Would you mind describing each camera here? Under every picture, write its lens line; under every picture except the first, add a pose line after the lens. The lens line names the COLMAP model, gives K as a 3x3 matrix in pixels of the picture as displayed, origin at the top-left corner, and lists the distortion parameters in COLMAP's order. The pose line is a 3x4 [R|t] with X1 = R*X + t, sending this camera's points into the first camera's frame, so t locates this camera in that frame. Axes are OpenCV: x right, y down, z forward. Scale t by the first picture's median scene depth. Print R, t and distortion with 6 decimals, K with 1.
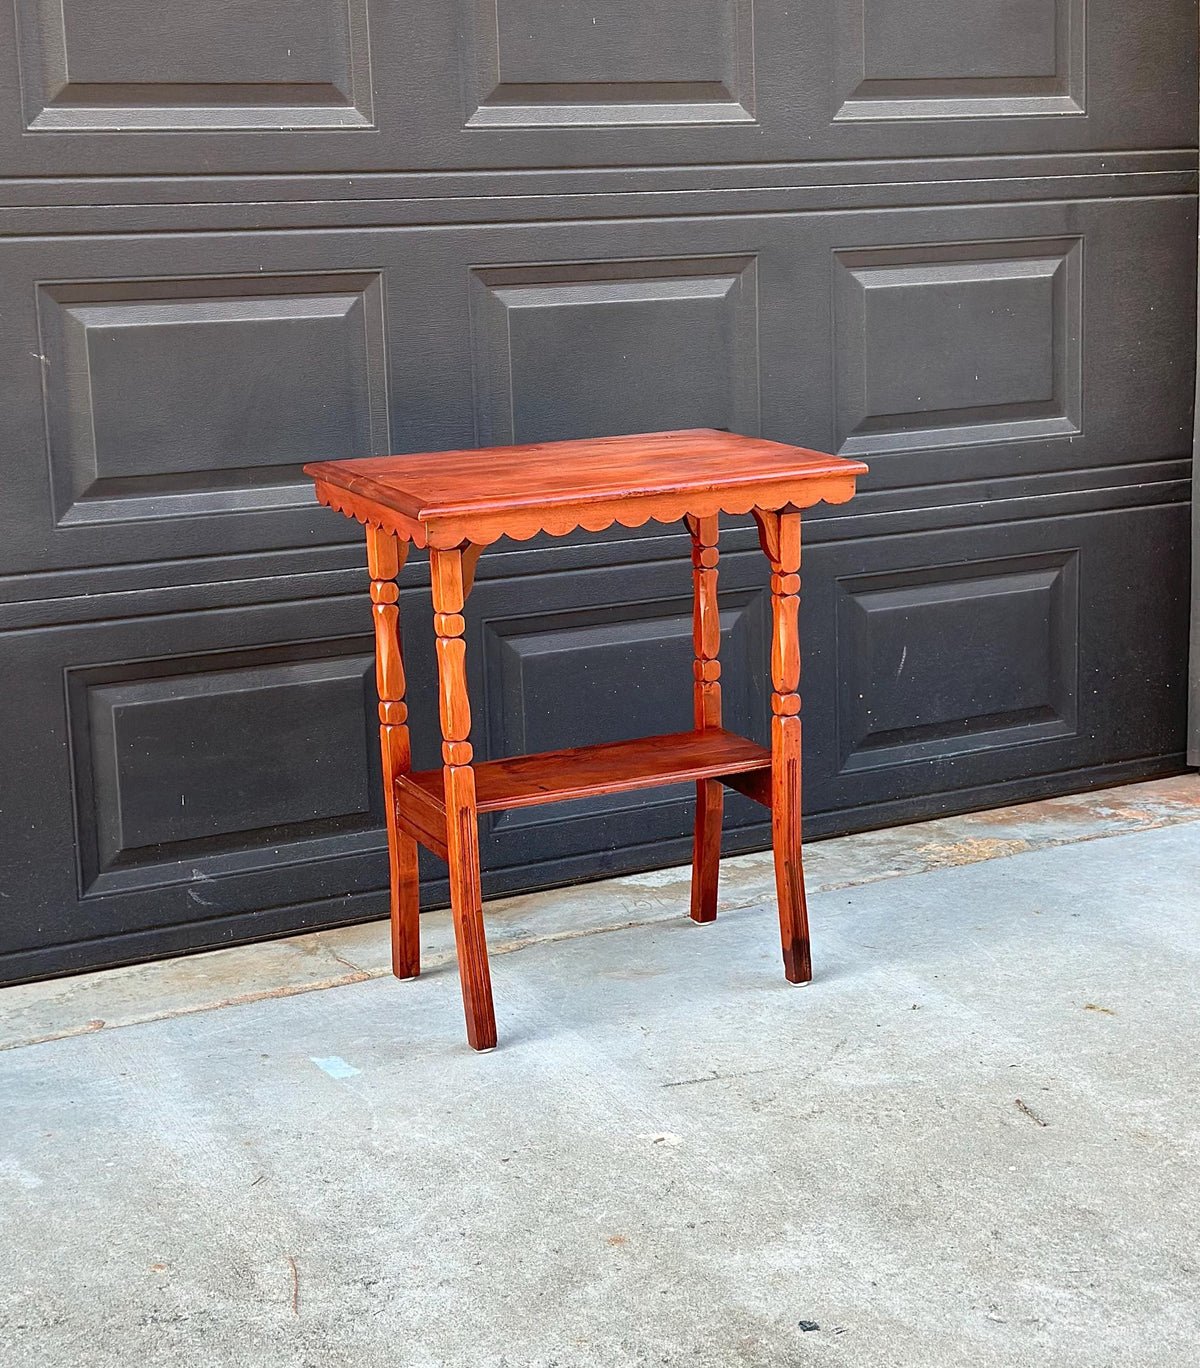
lens RADIAL K [[2256.3, 0, 603.5], [0, 2256.3, 620.0], [0, 0, 1]] dist [0.105777, 0.000000]
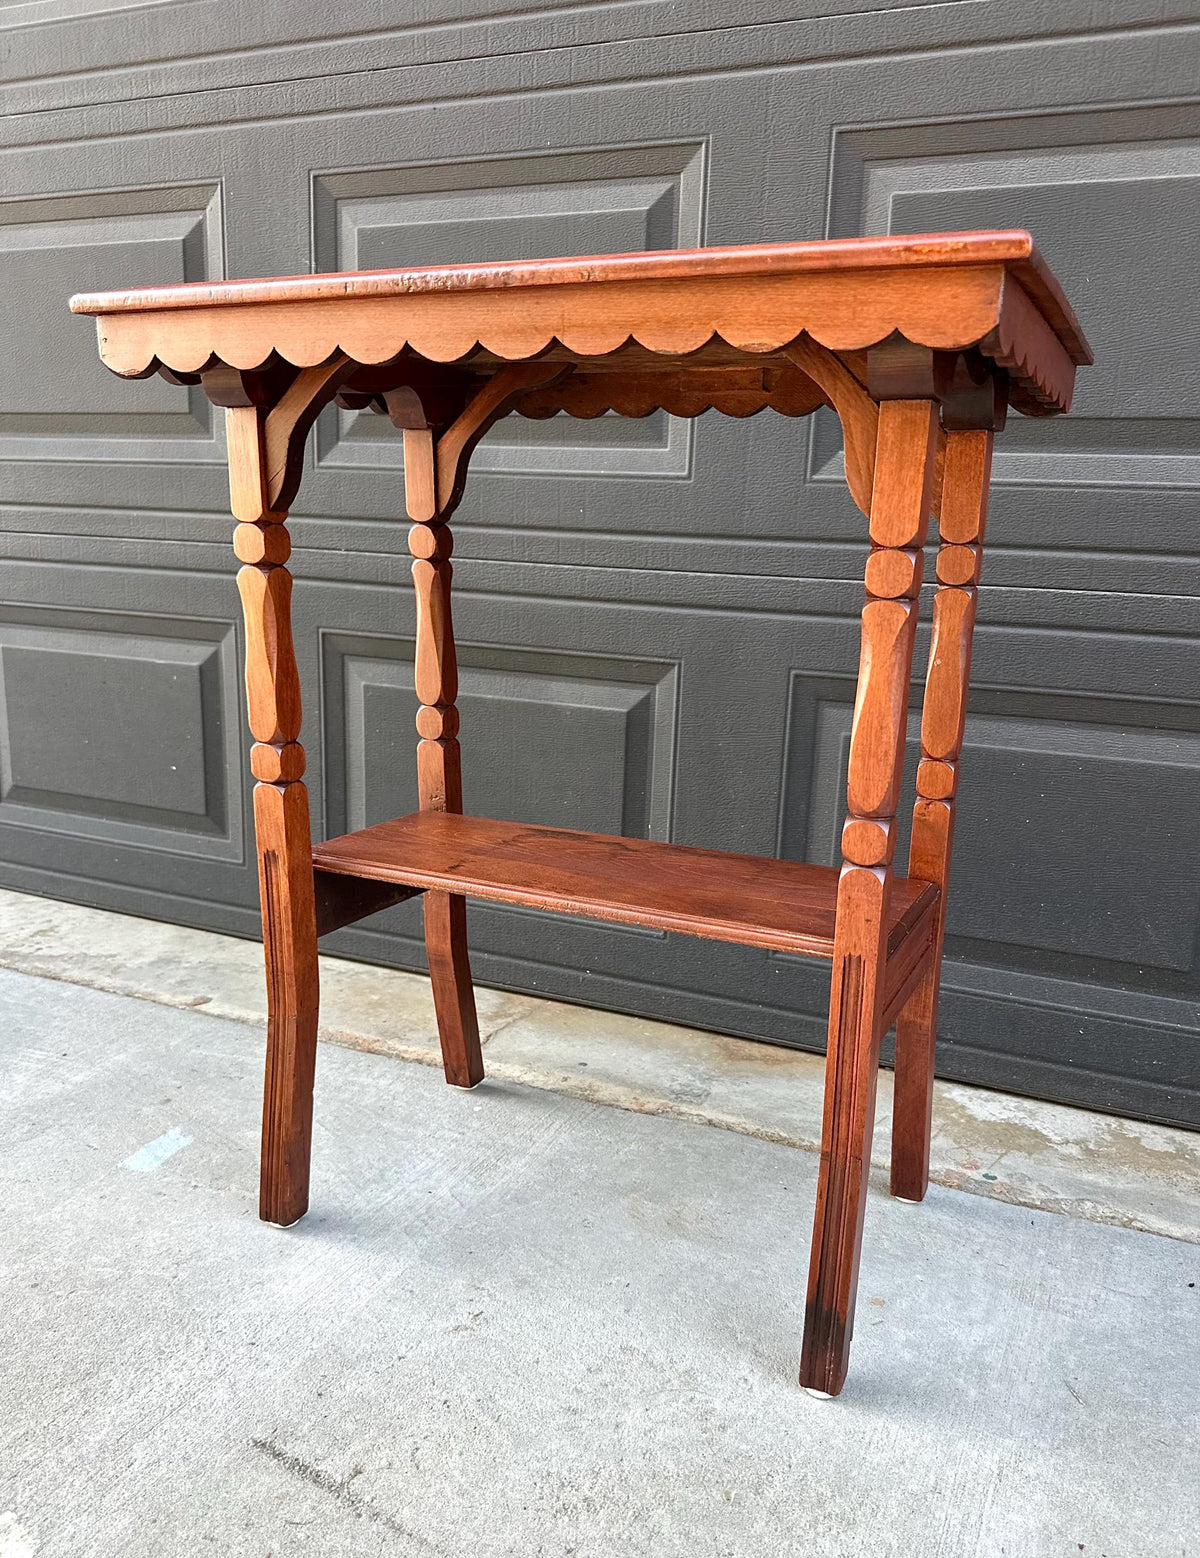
lens RADIAL K [[1204.1, 0, 648.5], [0, 1204.1, 848.7], [0, 0, 1]] dist [0.065582, -0.106619]
pose [[0.647229, 0.238582, -0.723998, 0.229137], [-0.205695, 0.969190, 0.135496, 0.013657], [0.734019, 0.061226, 0.676363, 0.774551]]
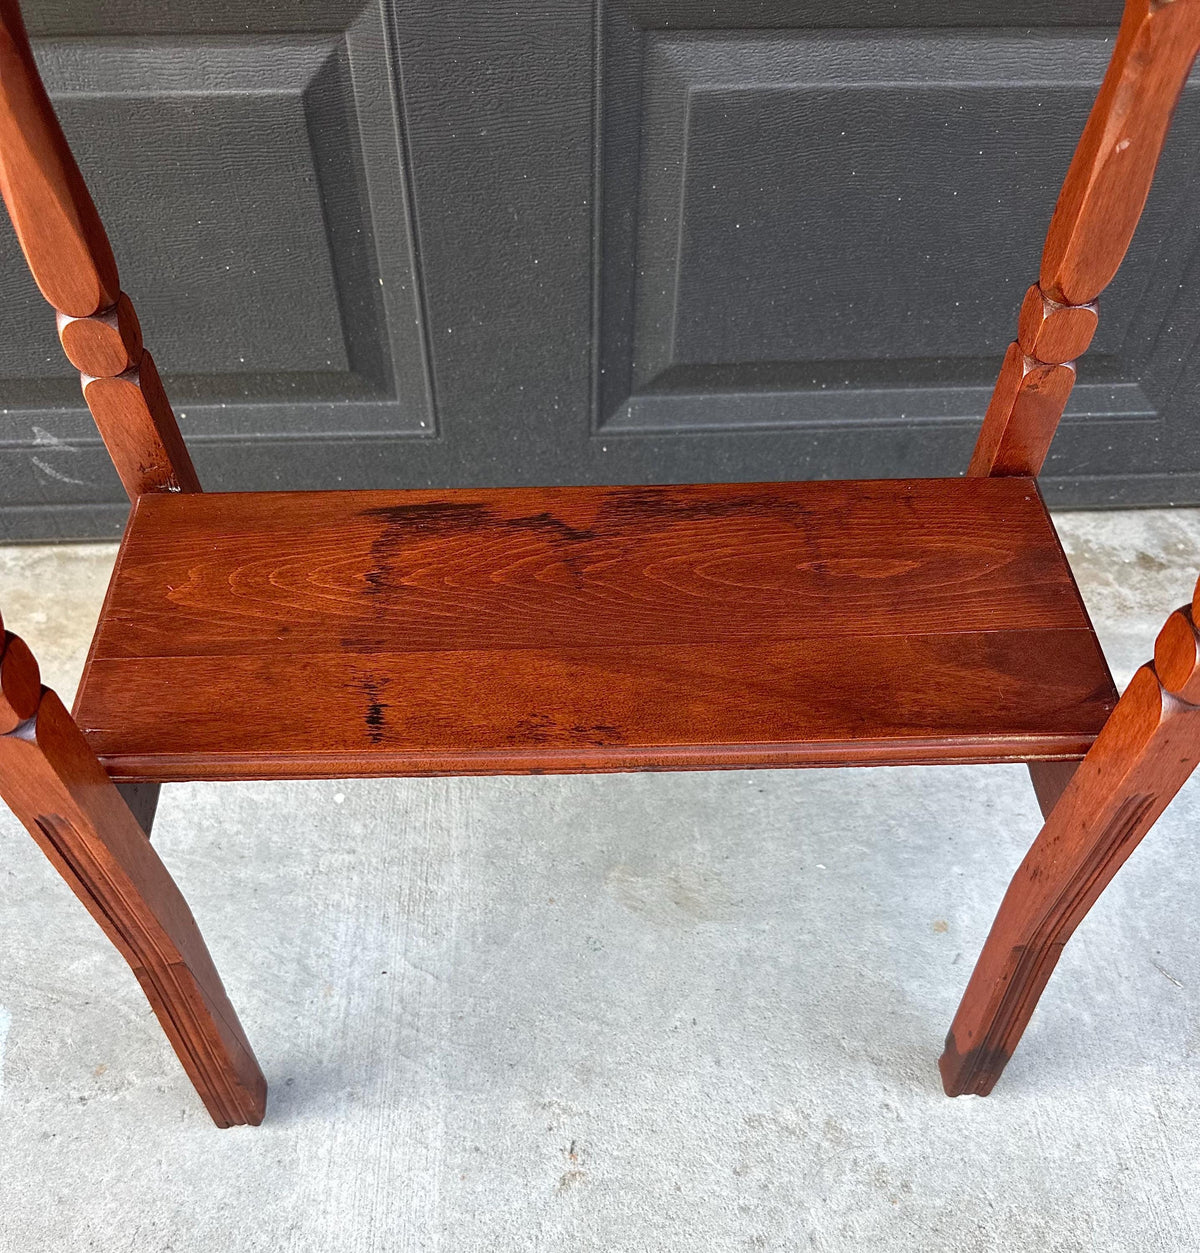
lens RADIAL K [[1149.4, 0, 595.3], [0, 1149.4, 797.7], [0, 0, 1]] dist [-0.001575, 0.000000]
pose [[0.916425, 0.344884, -0.203029, 0.043605], [-0.111332, 0.706980, 0.698415, -0.044901], [0.384410, -0.617442, 0.686291, 0.834565]]
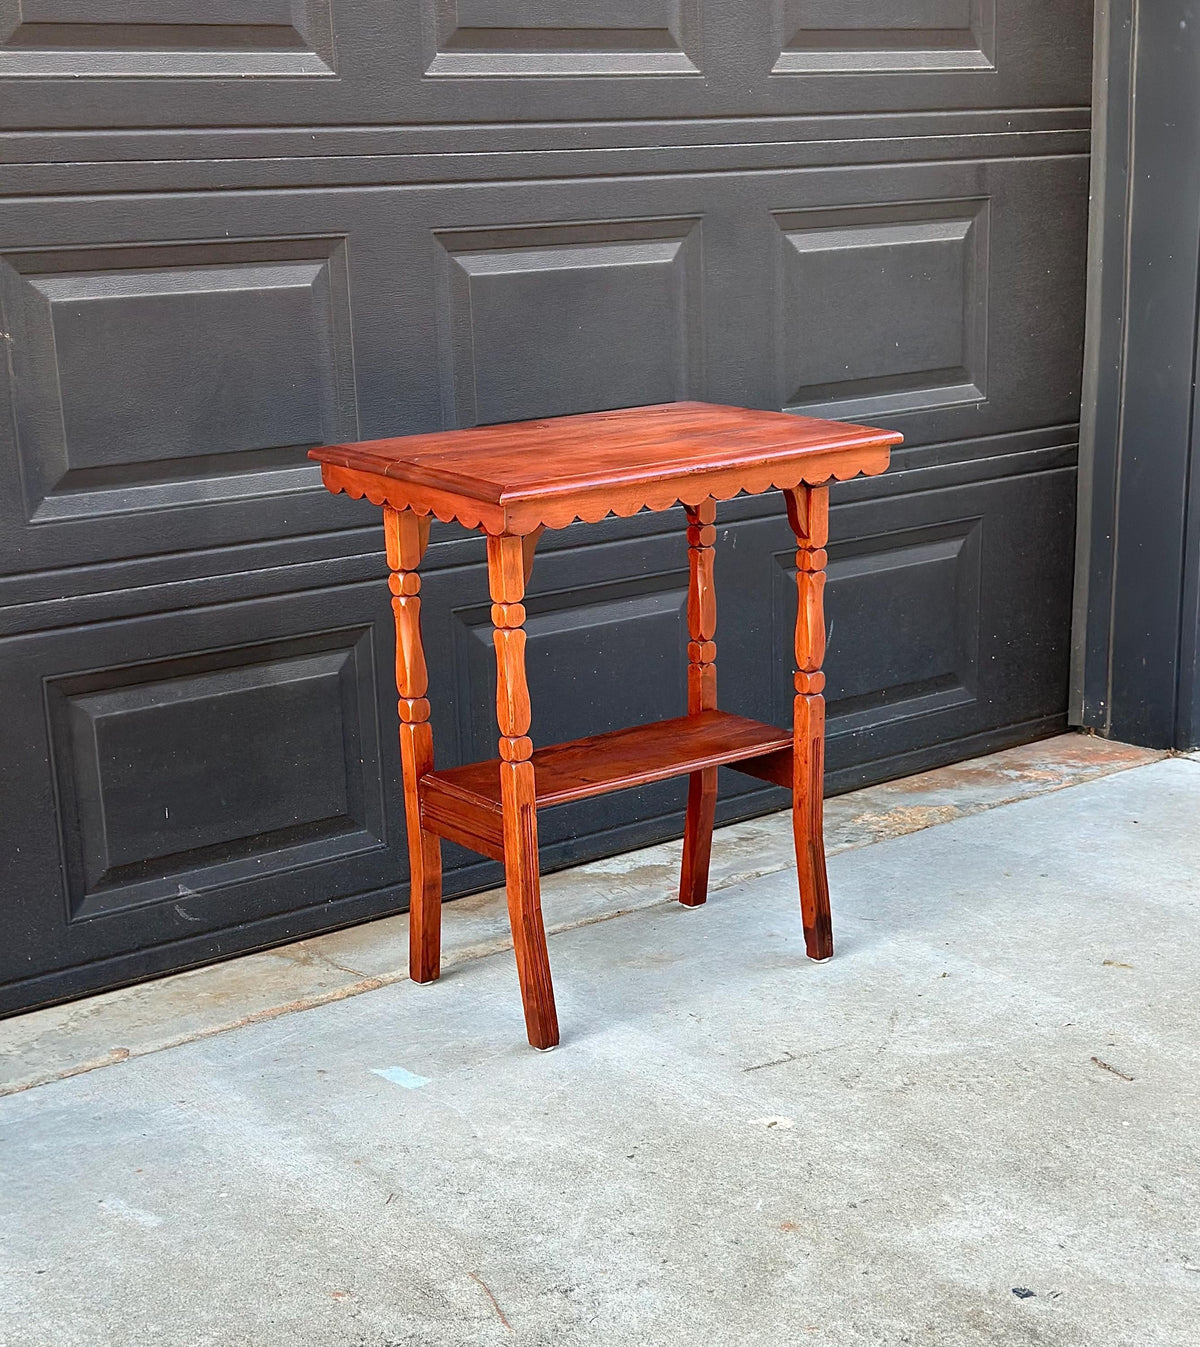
lens RADIAL K [[2221.6, 0, 599.0], [0, 2221.6, 820.9], [0, 0, 1]] dist [0.112847, 0.000000]
pose [[0.980429, -0.056568, 0.188570, -0.191802], [0.037836, 0.994116, 0.101501, -0.004869], [-0.193202, -0.092380, 0.976800, 0.059102]]
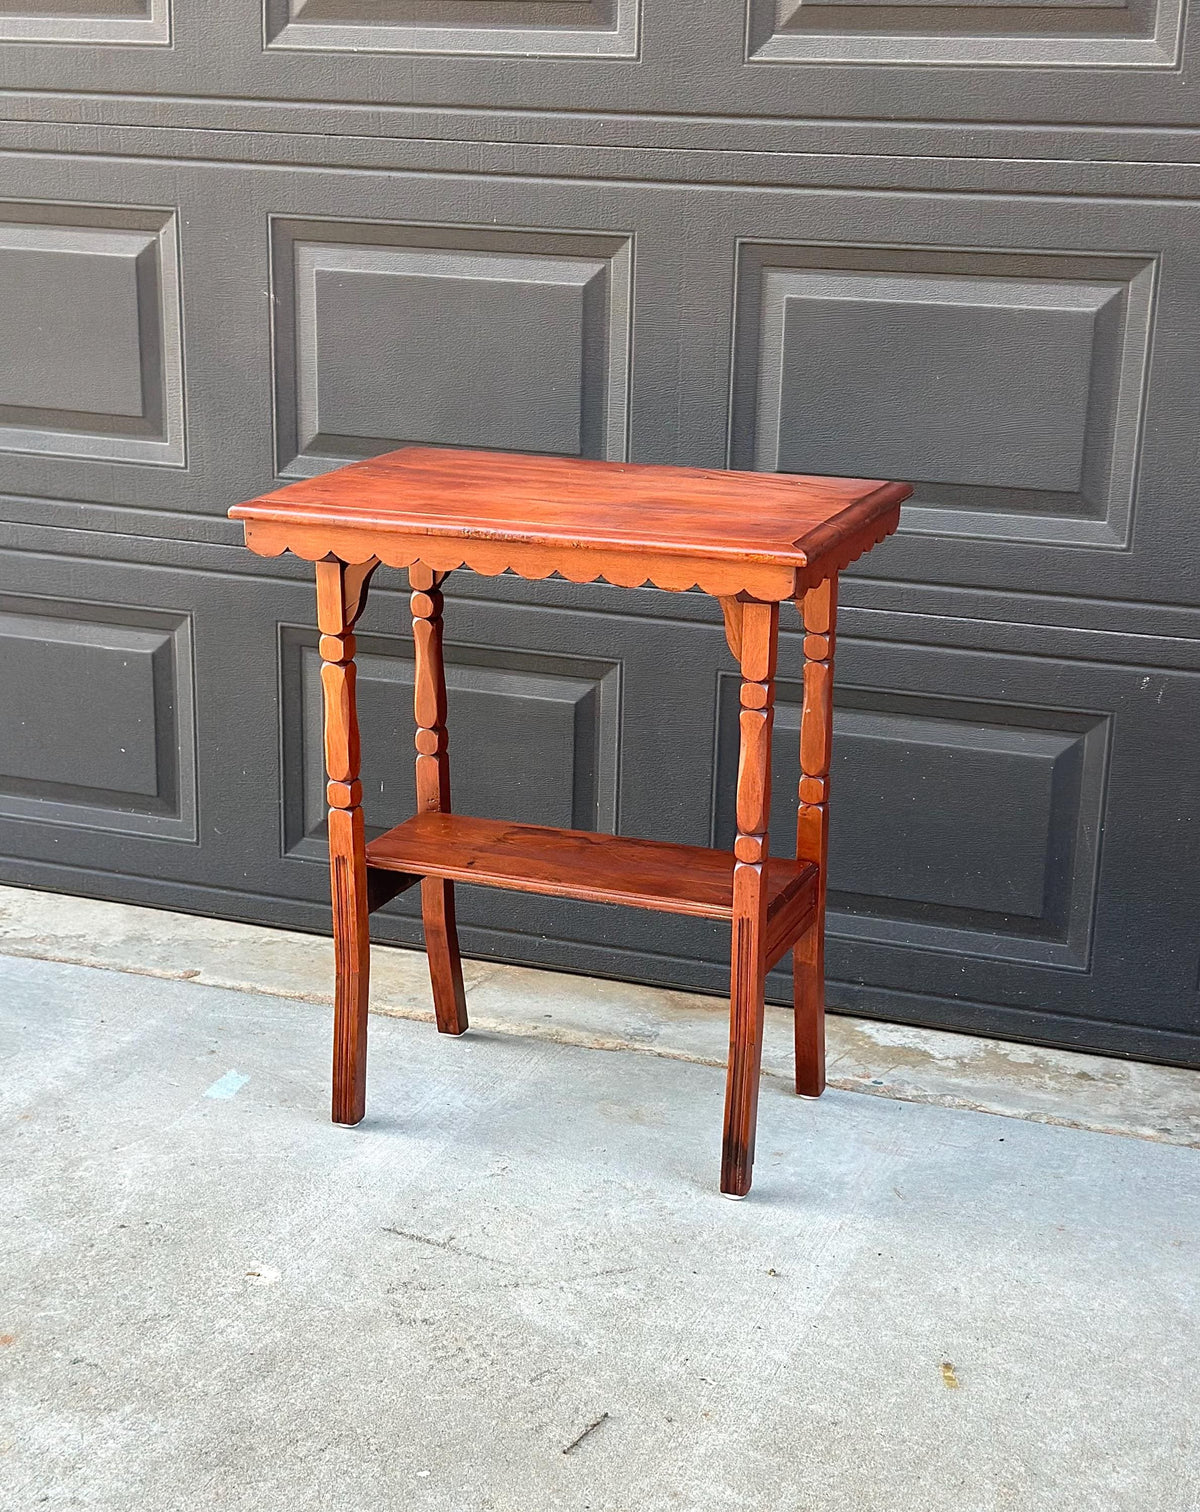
lens RADIAL K [[2299.5, 0, 643.6], [0, 2299.5, 853.6], [0, 0, 1]] dist [0.125363, 0.000000]
pose [[0.688720, 0.263617, -0.675404, 0.574125], [-0.183901, 0.964609, 0.188969, -0.100466], [0.701316, -0.005939, 0.712825, 0.401521]]
